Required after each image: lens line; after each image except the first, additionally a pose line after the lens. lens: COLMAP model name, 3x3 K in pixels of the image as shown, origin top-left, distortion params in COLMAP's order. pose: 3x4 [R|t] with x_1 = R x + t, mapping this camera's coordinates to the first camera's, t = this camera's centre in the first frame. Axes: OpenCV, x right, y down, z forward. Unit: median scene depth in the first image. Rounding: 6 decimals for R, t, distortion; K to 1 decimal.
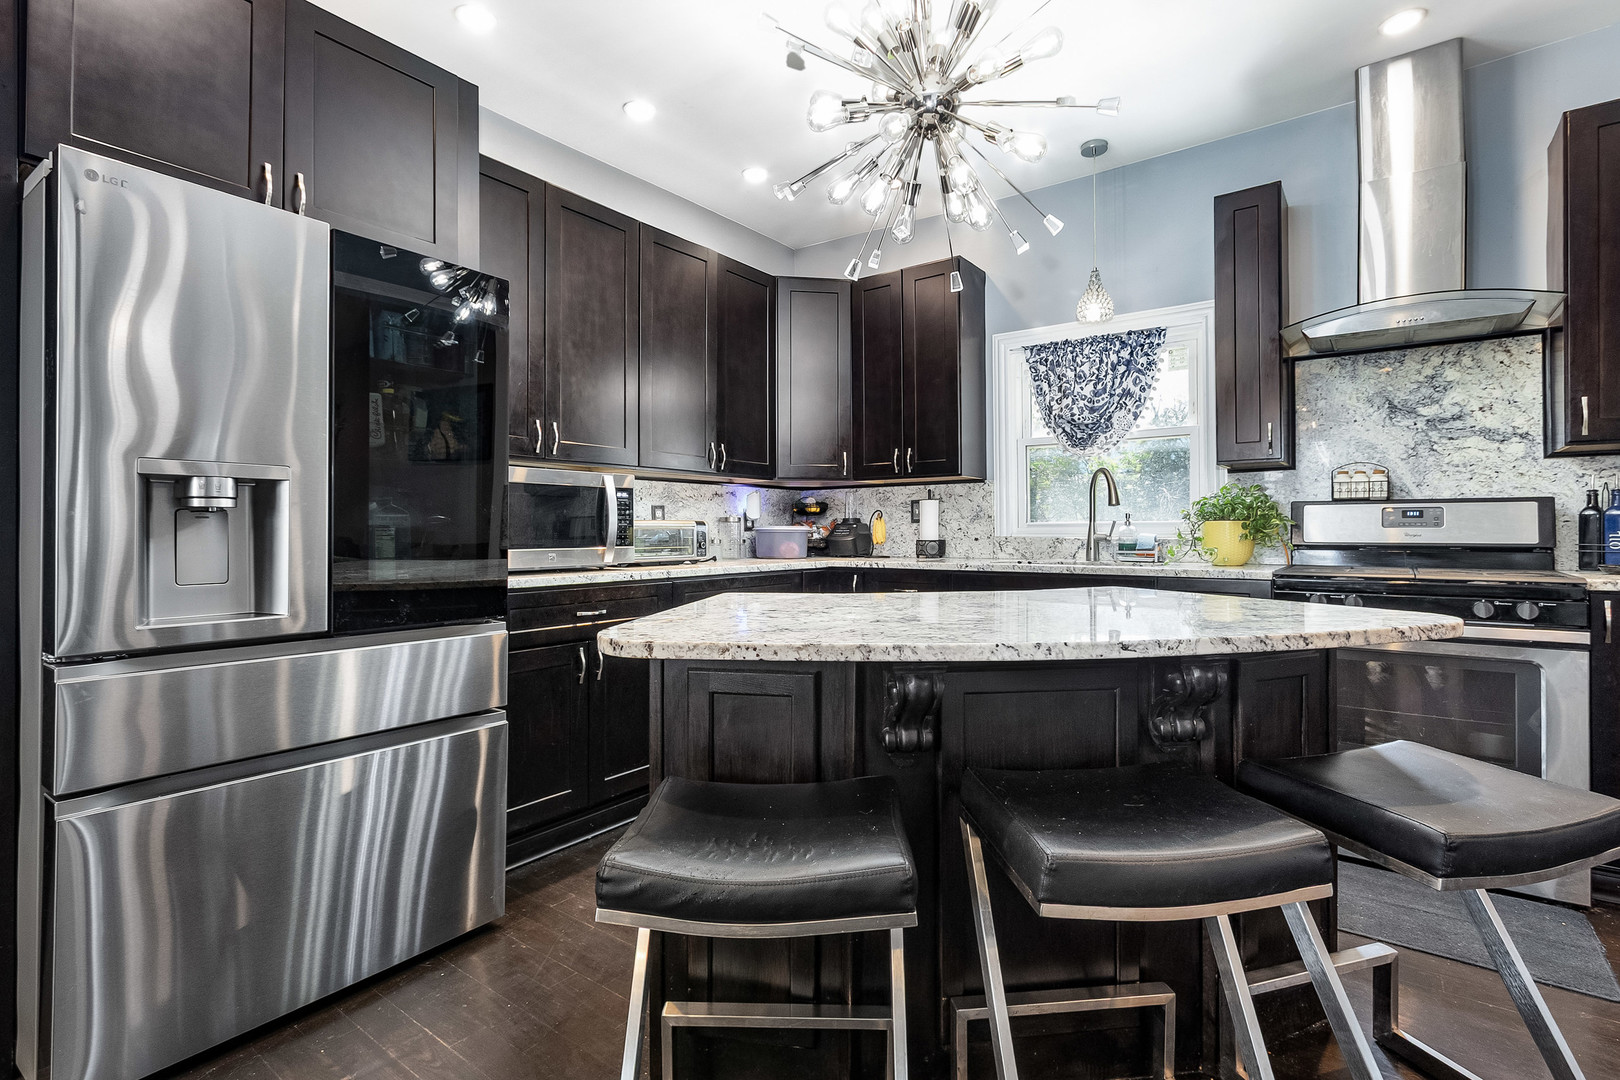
lens RADIAL K [[767.8, 0, 800.9], [0, 767.8, 534.7], [0, 0, 1]] dist [0.004439, -0.000982]
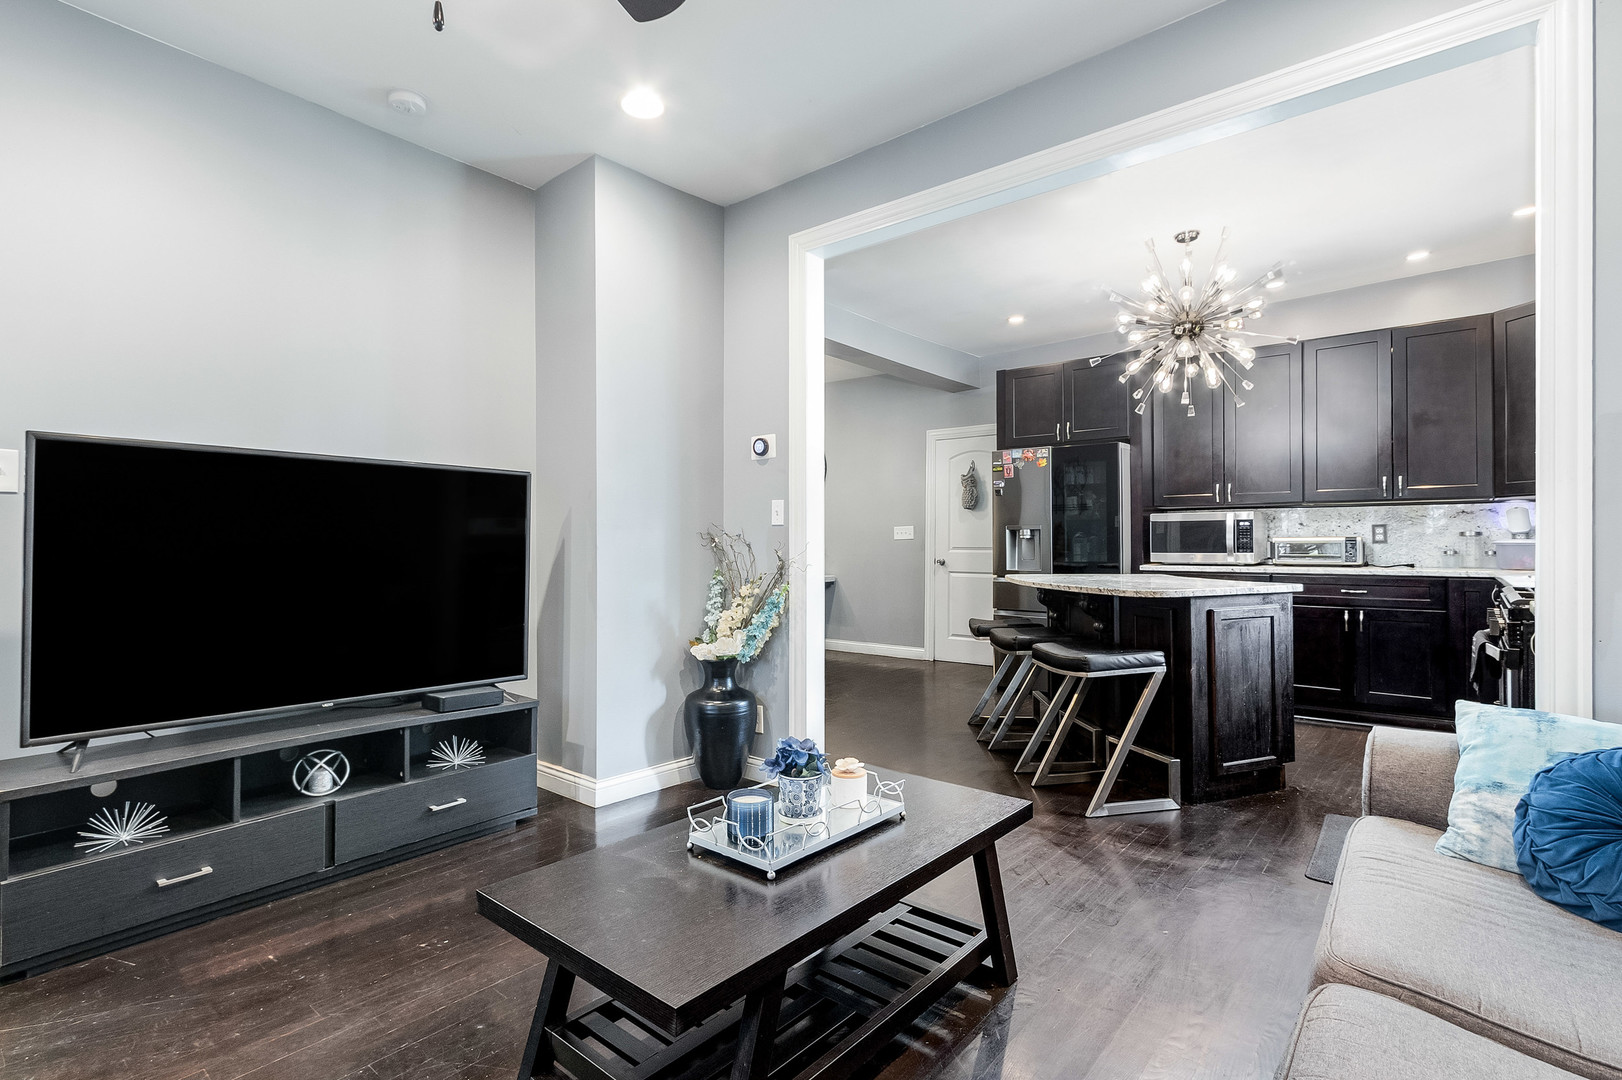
lens RADIAL K [[768.8, 0, 802.8], [0, 768.8, 536.0], [0, 0, 1]] dist [0.004439, -0.000982]
pose [[-0.073910, -0.005238, -0.997251, 1.573663], [0.000380, 0.999986, -0.005280, -0.014766], [0.997265, -0.000769, -0.073907, 0.129669]]
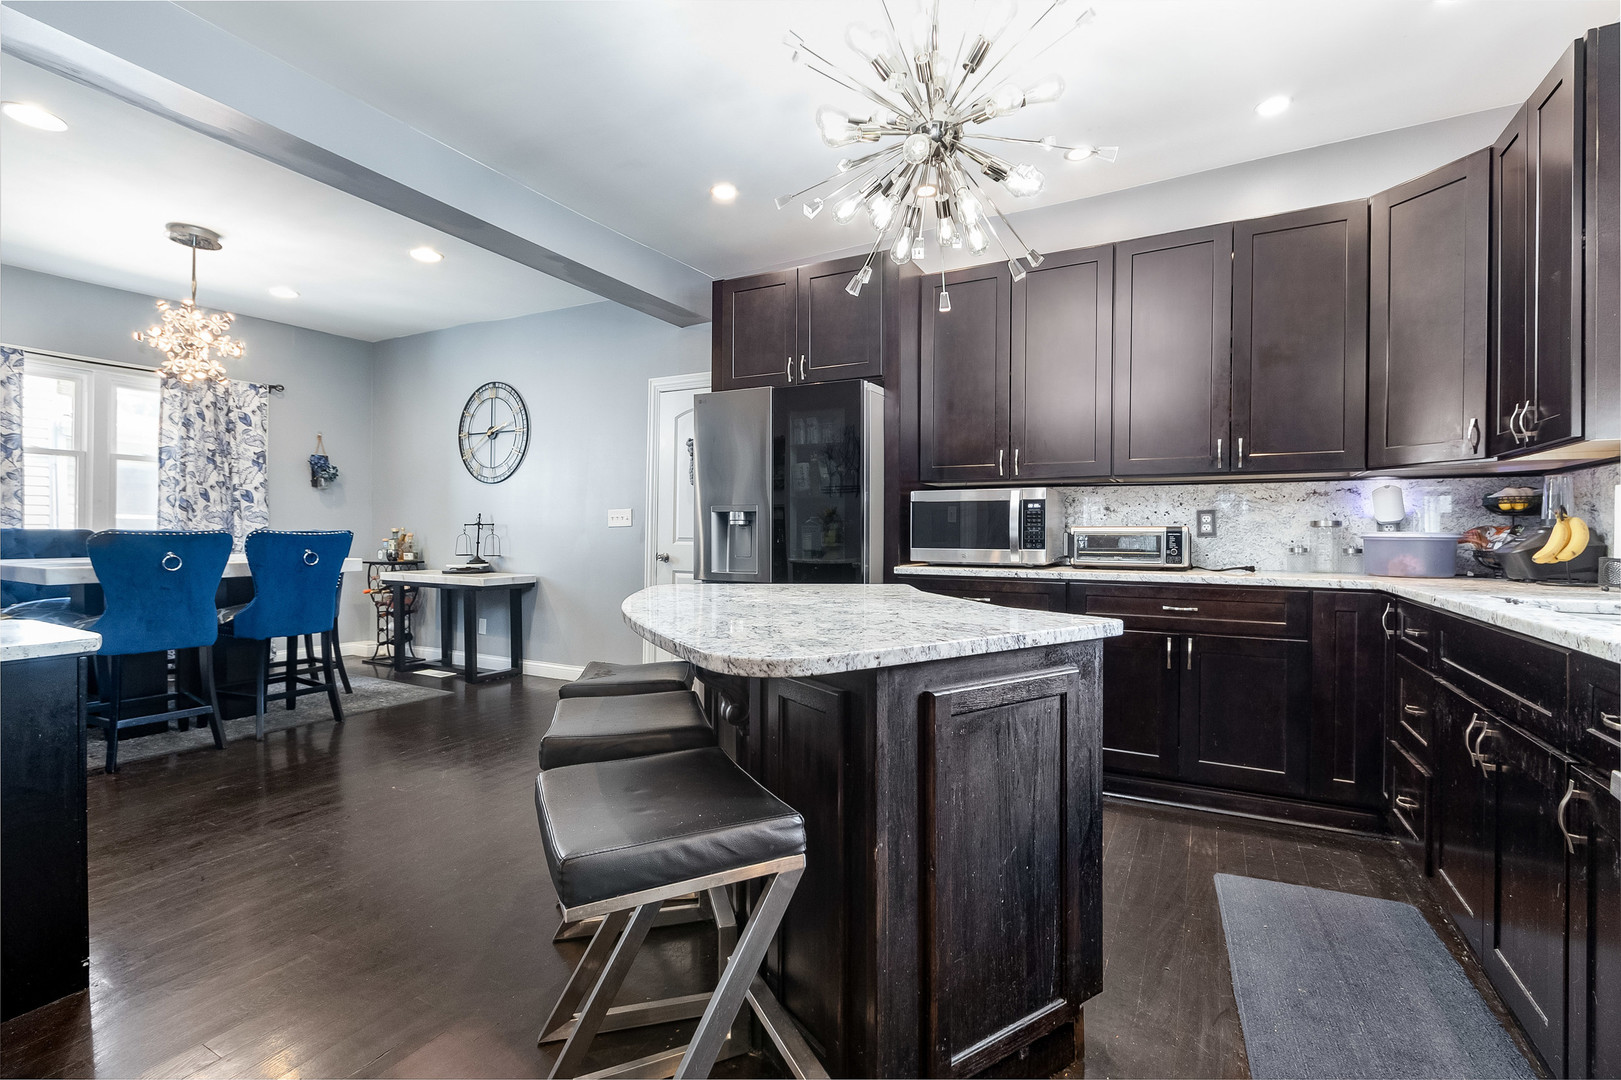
lens RADIAL K [[768.3, 0, 805.3], [0, 768.3, 538.8], [0, 0, 1]] dist [0.004439, -0.000982]
pose [[0.137017, 0.011048, -0.990507, 0.886583], [-0.009008, 0.999910, 0.009907, -0.009561], [0.990528, 0.007565, 0.137104, 0.487190]]
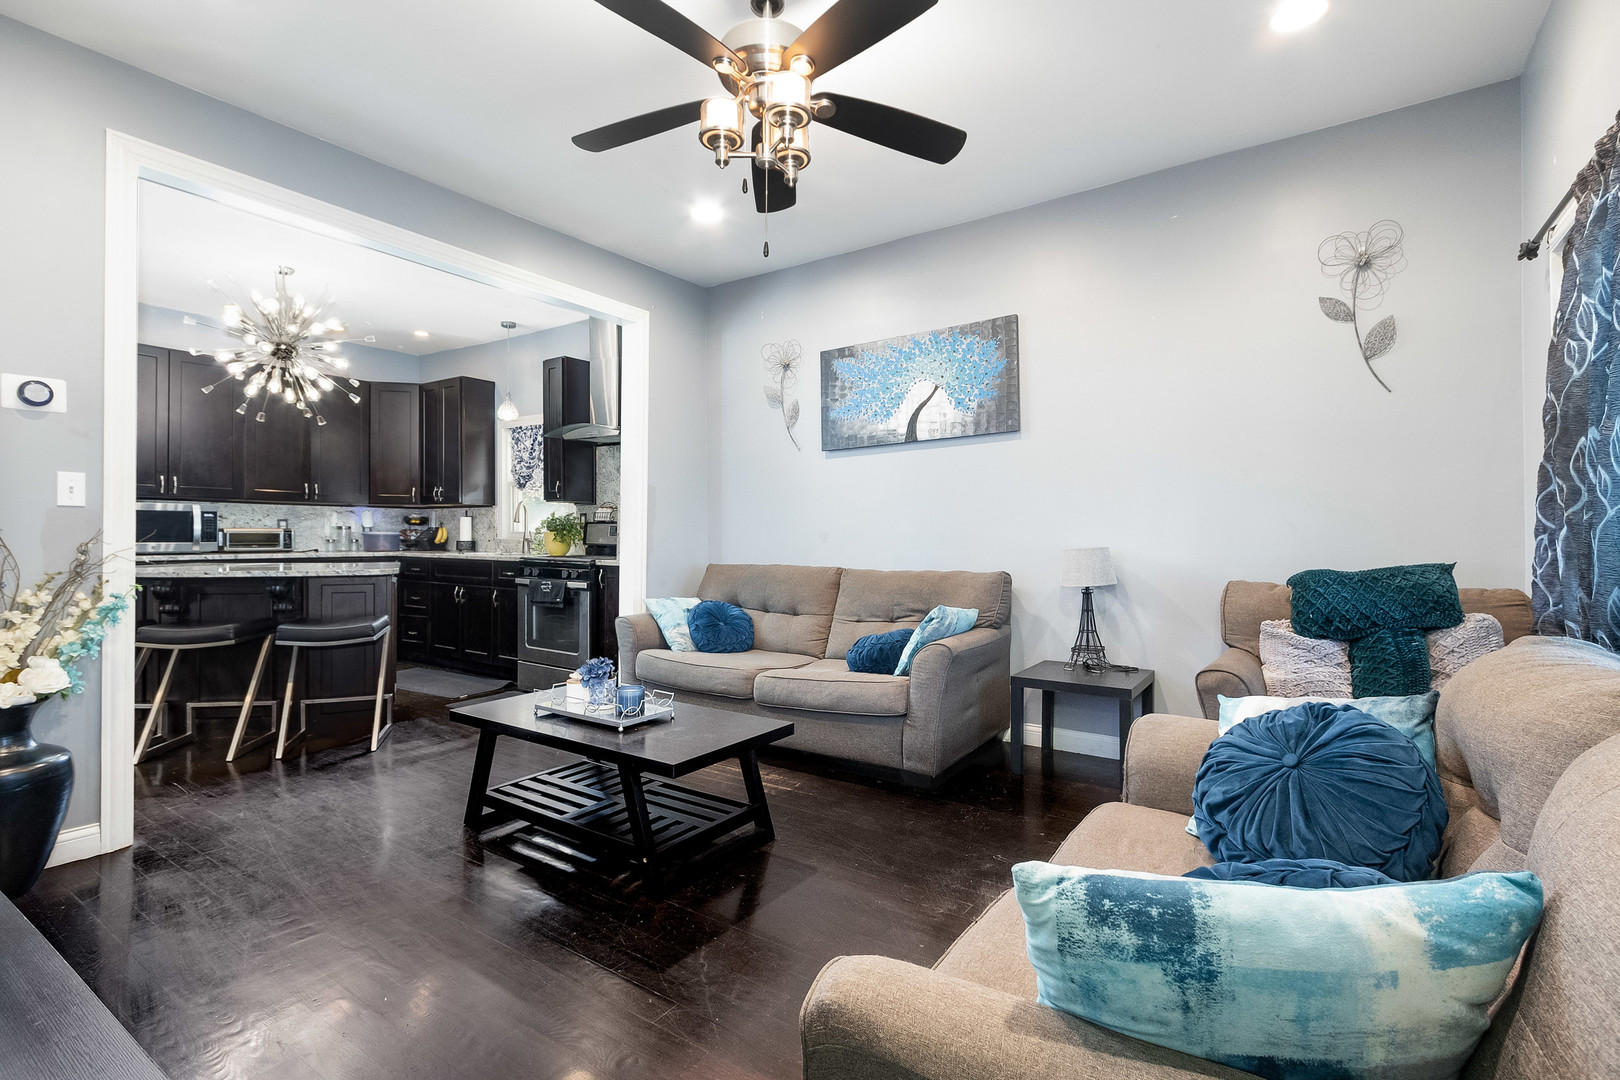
lens RADIAL K [[767.8, 0, 809.7], [0, 767.8, 532.8], [0, 0, 1]] dist [0.004439, -0.000982]
pose [[0.999335, 0.009450, 0.035217, 1.184149], [-0.009226, 0.999936, -0.006529, -0.009333], [-0.035277, 0.006199, 0.999358, -0.954845]]
